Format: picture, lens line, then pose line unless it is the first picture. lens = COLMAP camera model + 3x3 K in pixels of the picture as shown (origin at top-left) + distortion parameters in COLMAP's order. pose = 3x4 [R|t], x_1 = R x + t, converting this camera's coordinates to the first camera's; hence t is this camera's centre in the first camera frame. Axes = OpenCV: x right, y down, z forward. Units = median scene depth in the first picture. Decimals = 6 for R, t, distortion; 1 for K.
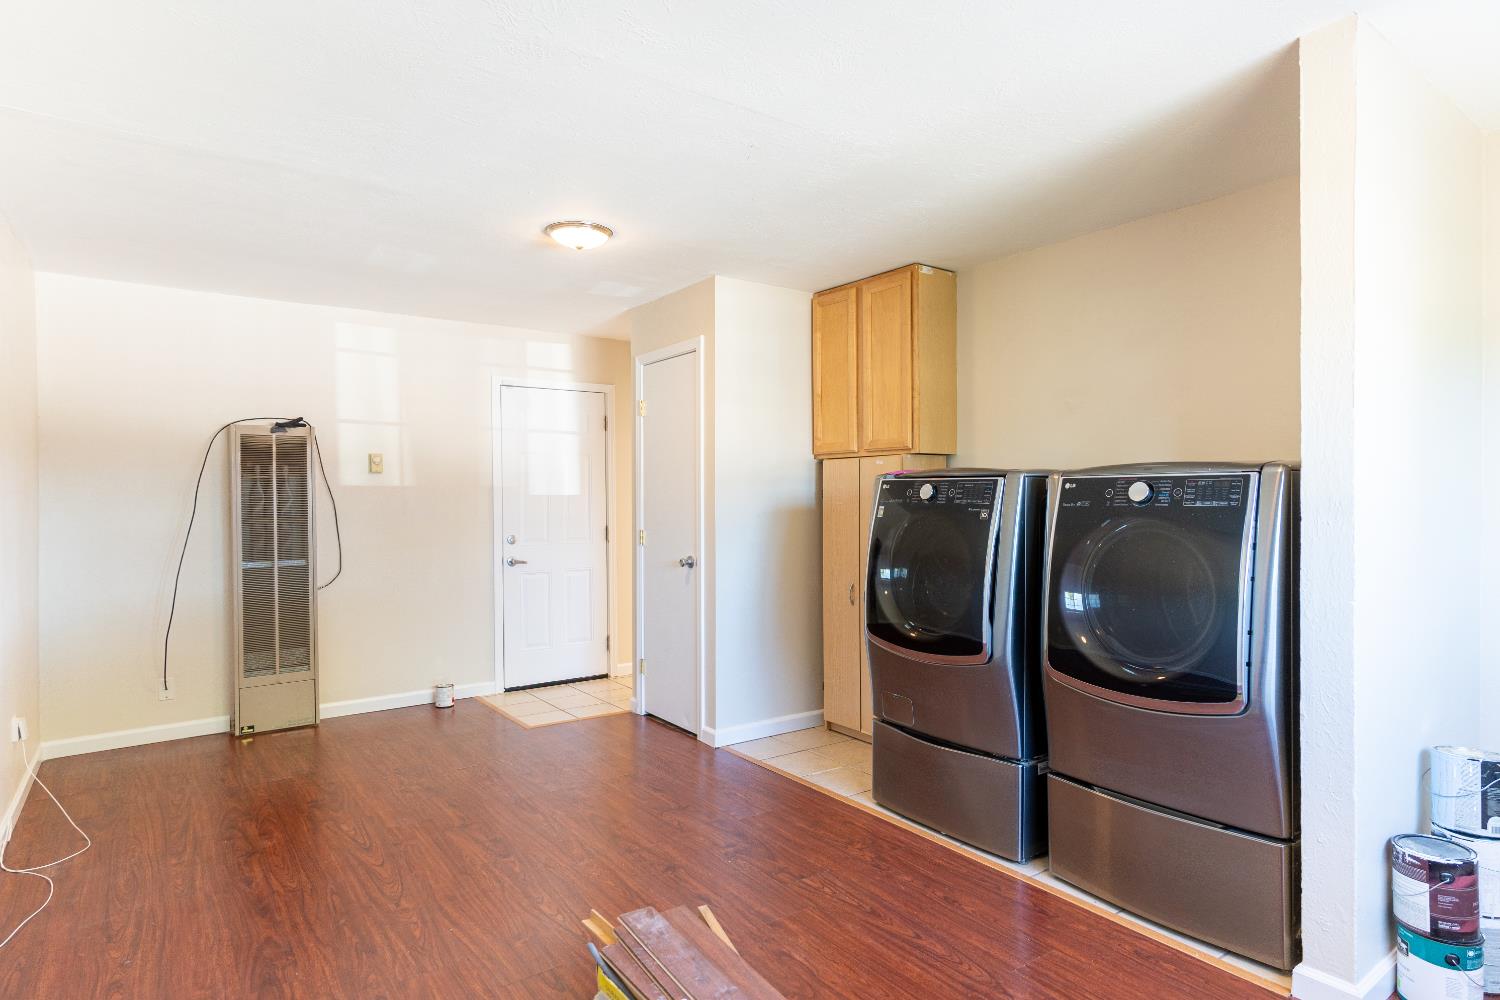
lens RADIAL K [[832.3, 0, 750.0], [0, 832.3, 500.0], [0, 0, 1]] dist [0.002656, 0.000231]
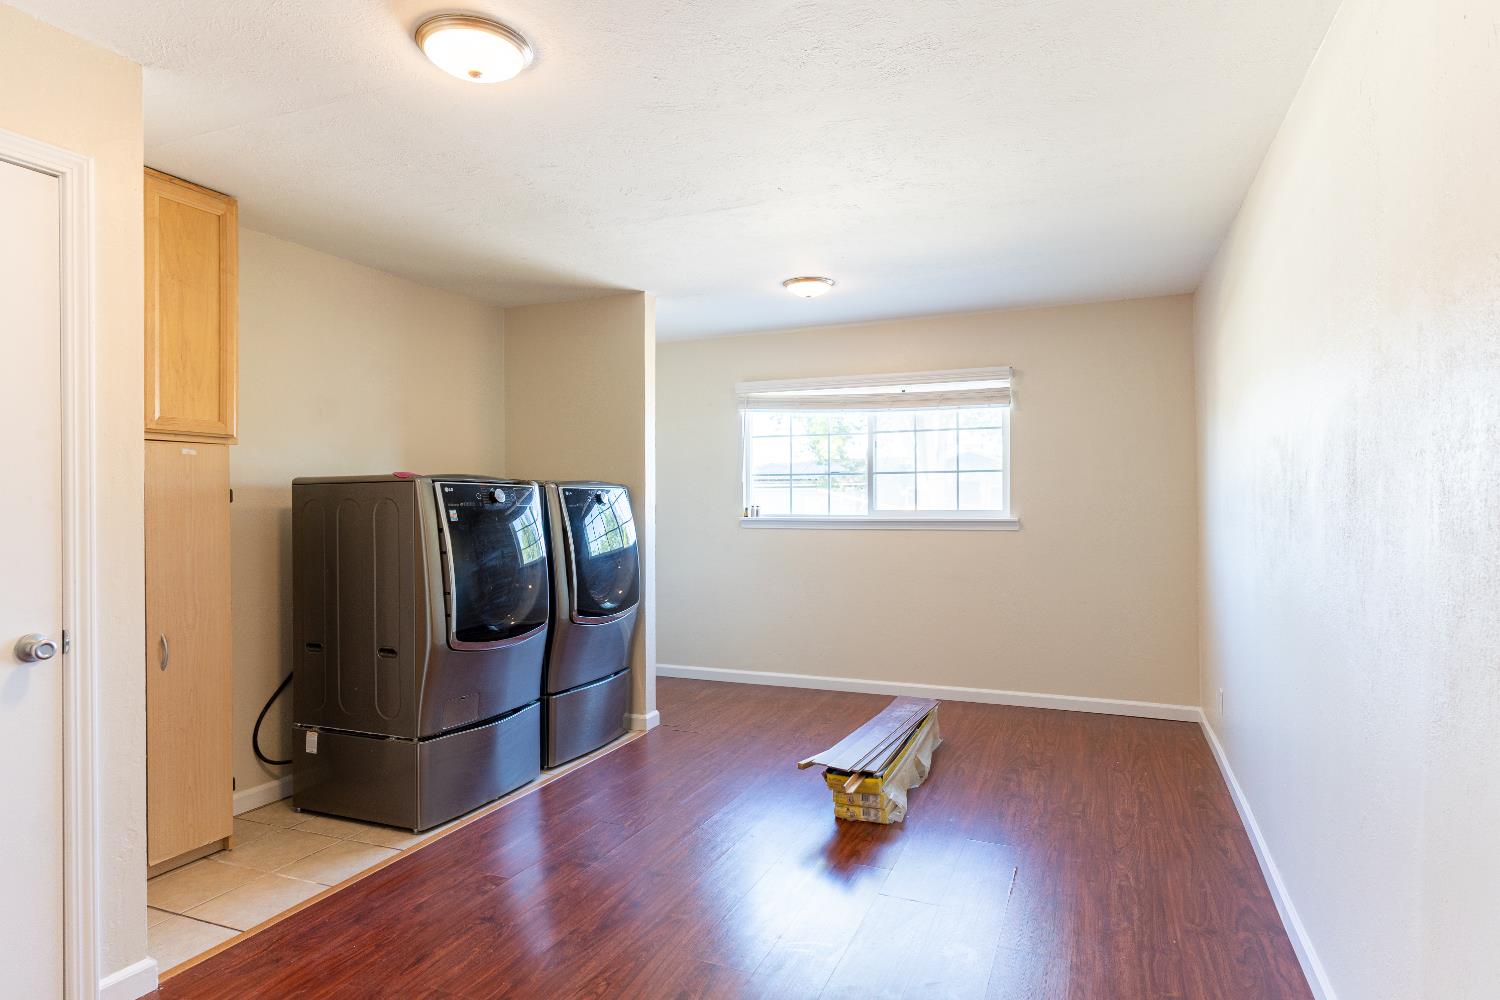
lens RADIAL K [[832.3, 0, 750.0], [0, 832.3, 500.0], [0, 0, 1]] dist [0.002656, 0.000231]
pose [[-0.492227, -0.006327, 0.870444, -0.842413], [0.005944, 0.999926, 0.010630, -0.011964], [-0.870446, 0.010406, -0.492153, 1.159851]]
